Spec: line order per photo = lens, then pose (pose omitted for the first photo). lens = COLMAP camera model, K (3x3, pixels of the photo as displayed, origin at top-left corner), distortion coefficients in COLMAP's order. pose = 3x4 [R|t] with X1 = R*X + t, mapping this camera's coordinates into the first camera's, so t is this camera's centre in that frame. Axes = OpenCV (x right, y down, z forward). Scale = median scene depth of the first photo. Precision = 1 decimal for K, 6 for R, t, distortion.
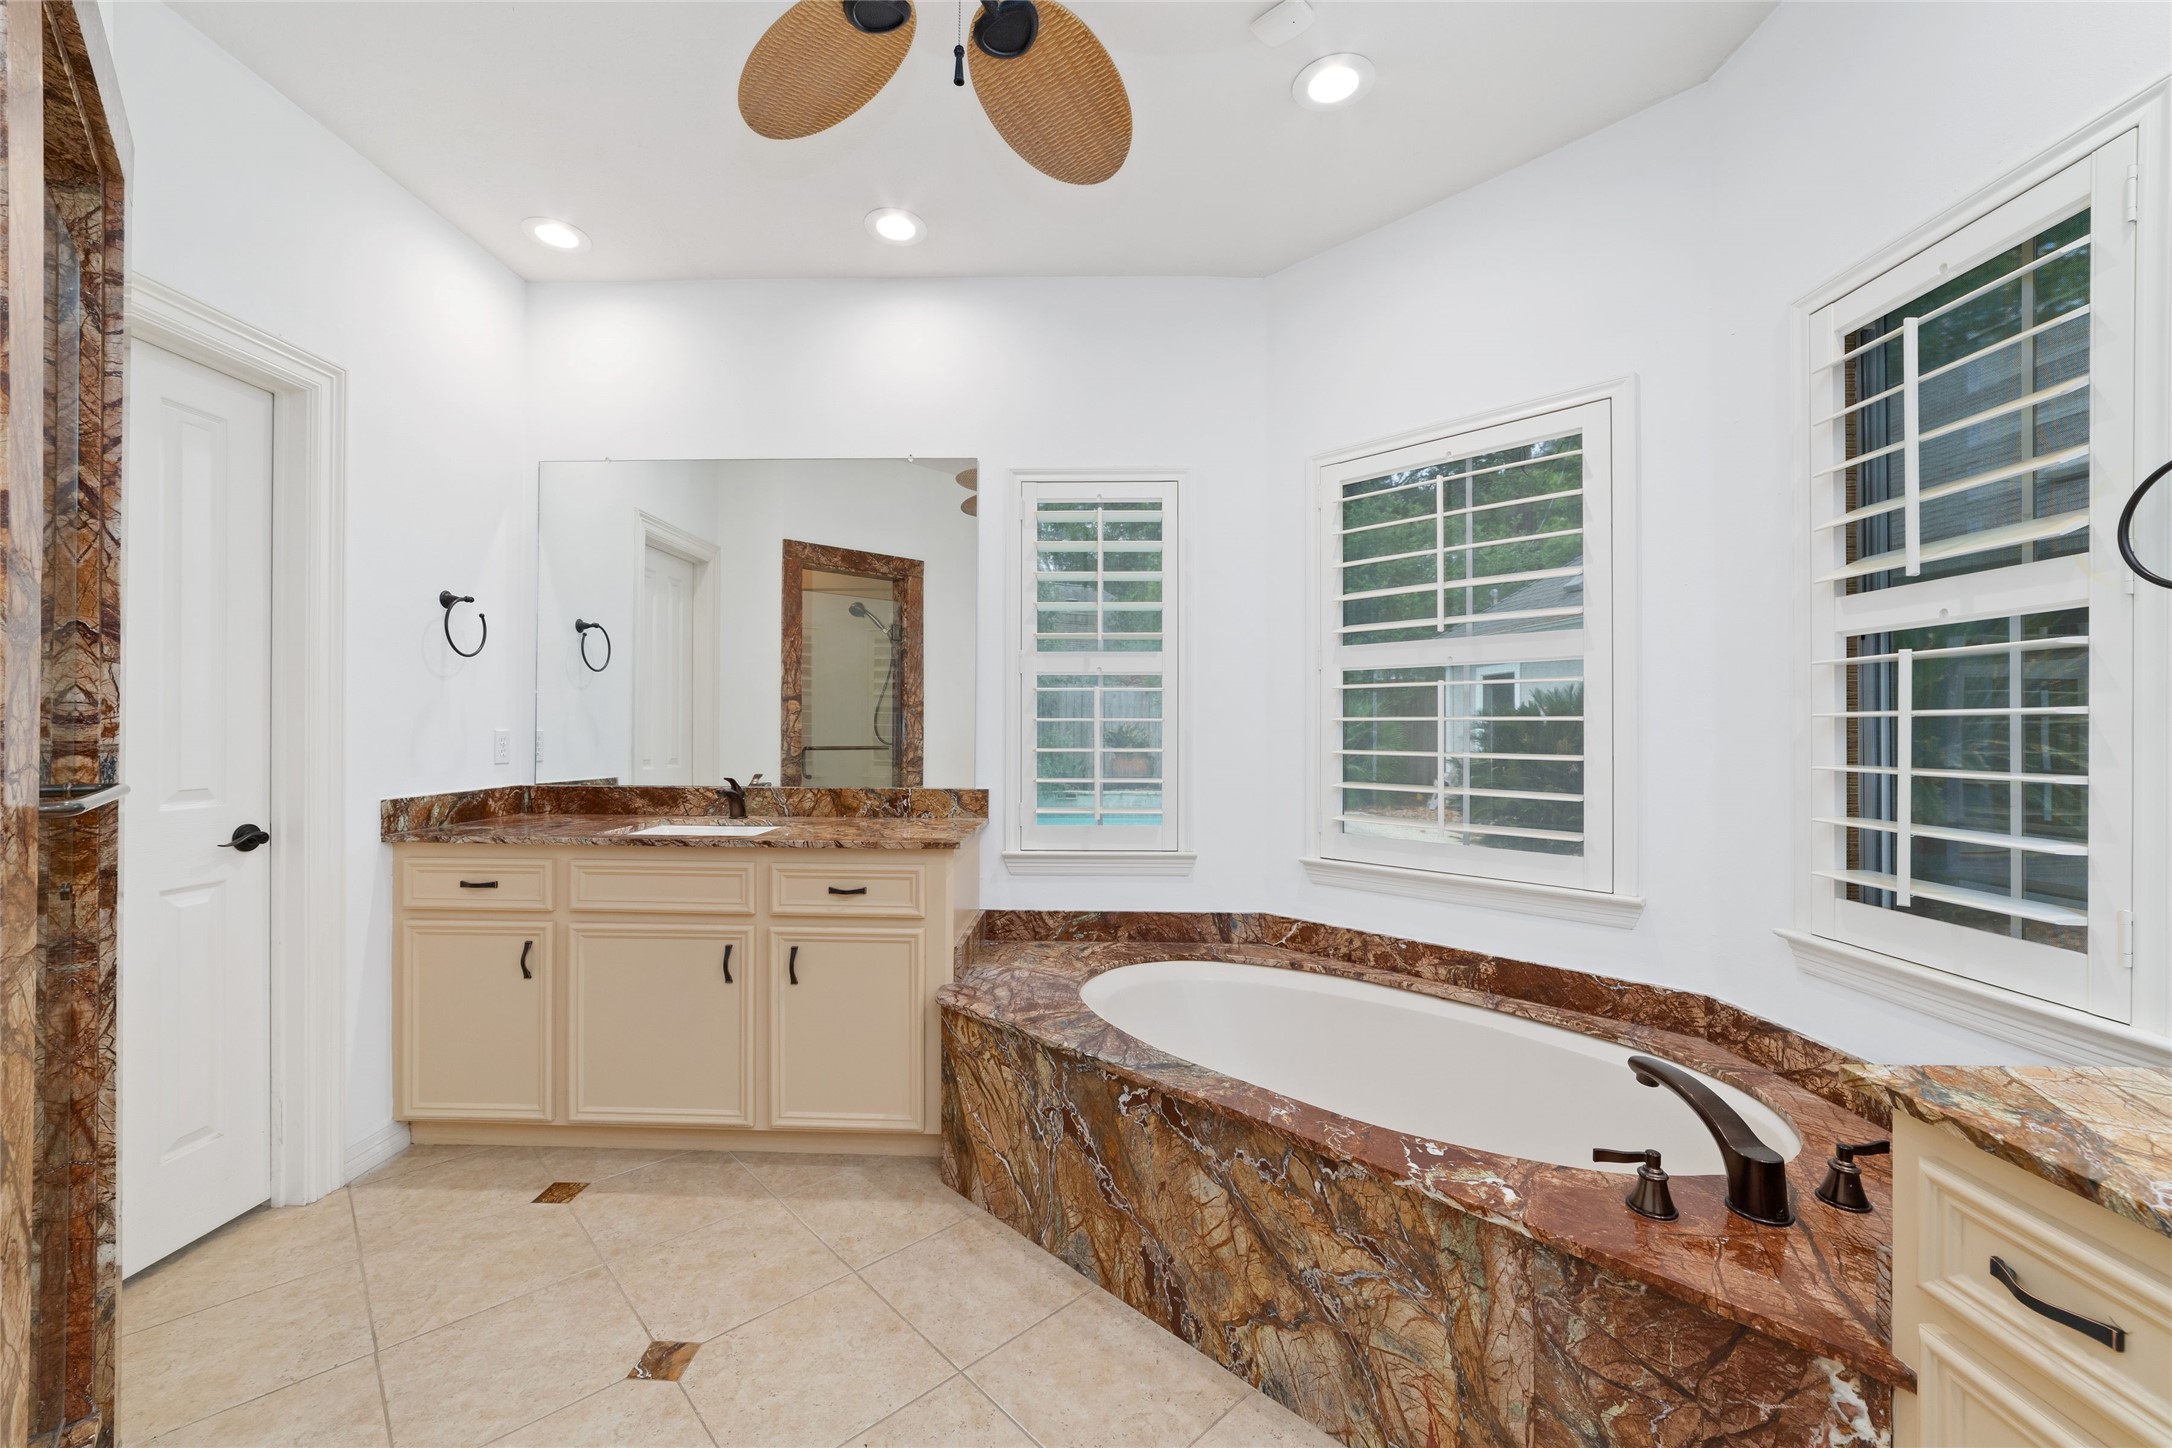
lens RADIAL K [[824.1, 0, 1081.5], [0, 824.1, 724.5], [0, 0, 1]] dist [-0.013734, 0.004047]
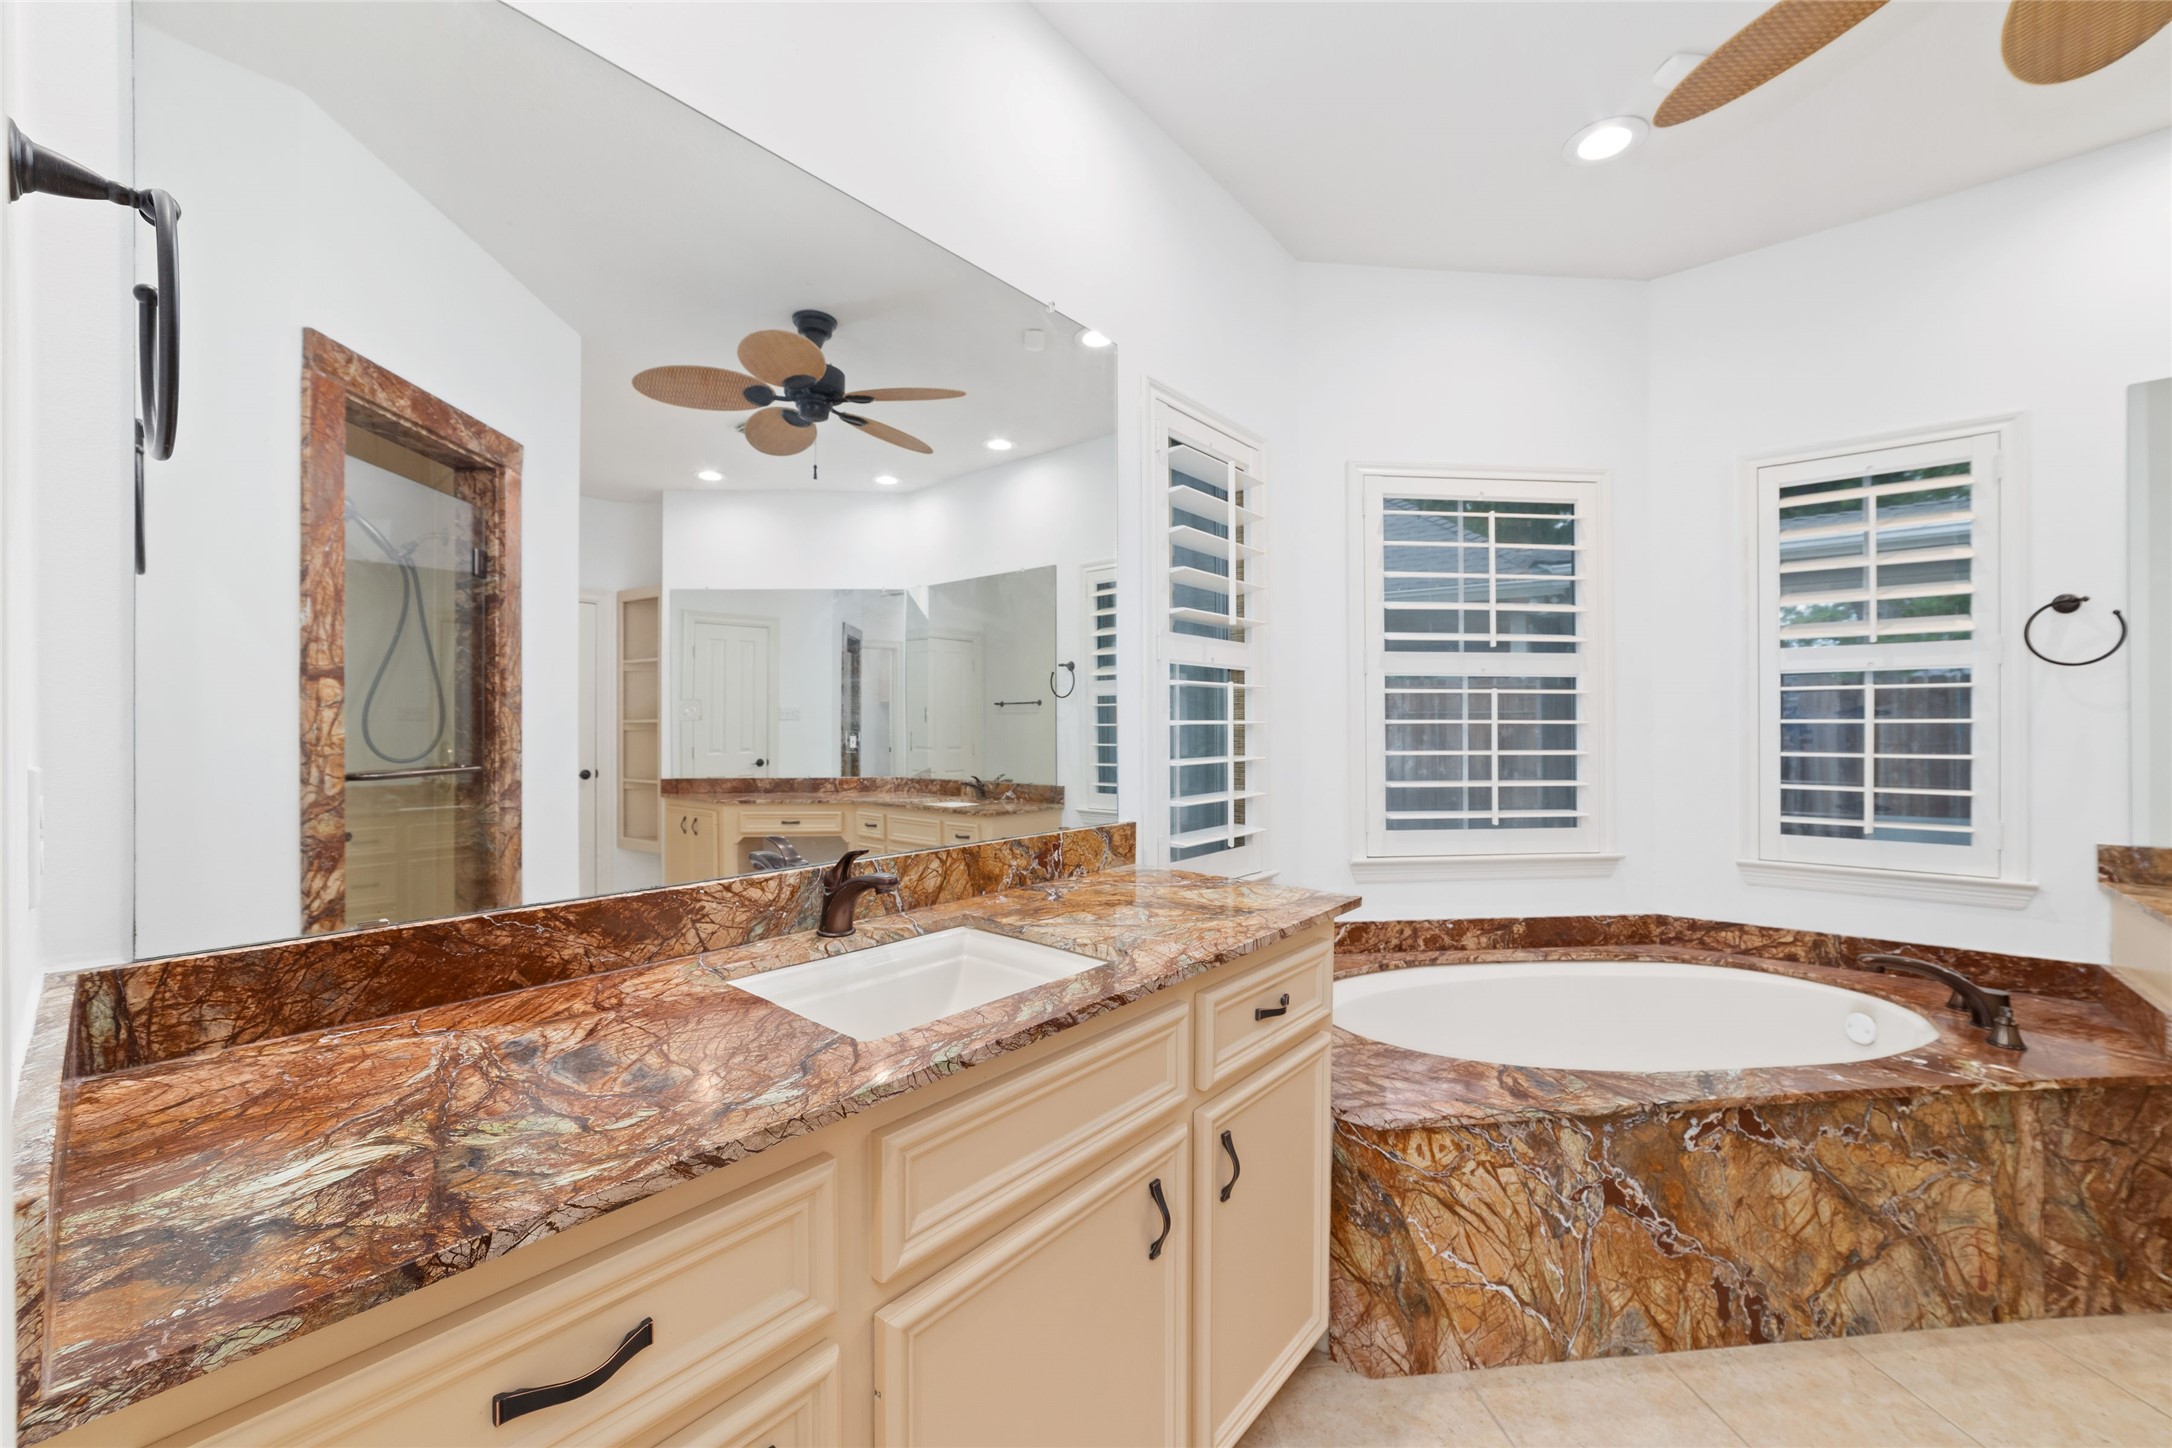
lens RADIAL K [[824.1, 0, 1090.4], [0, 824.1, 724.6], [0, 0, 1]] dist [-0.013734, 0.004047]
pose [[0.639105, -0.004147, 0.769108, -1.068409], [0.000415, 0.999987, 0.005047, -0.012883], [-0.769120, -0.002907, 0.639098, 0.910484]]
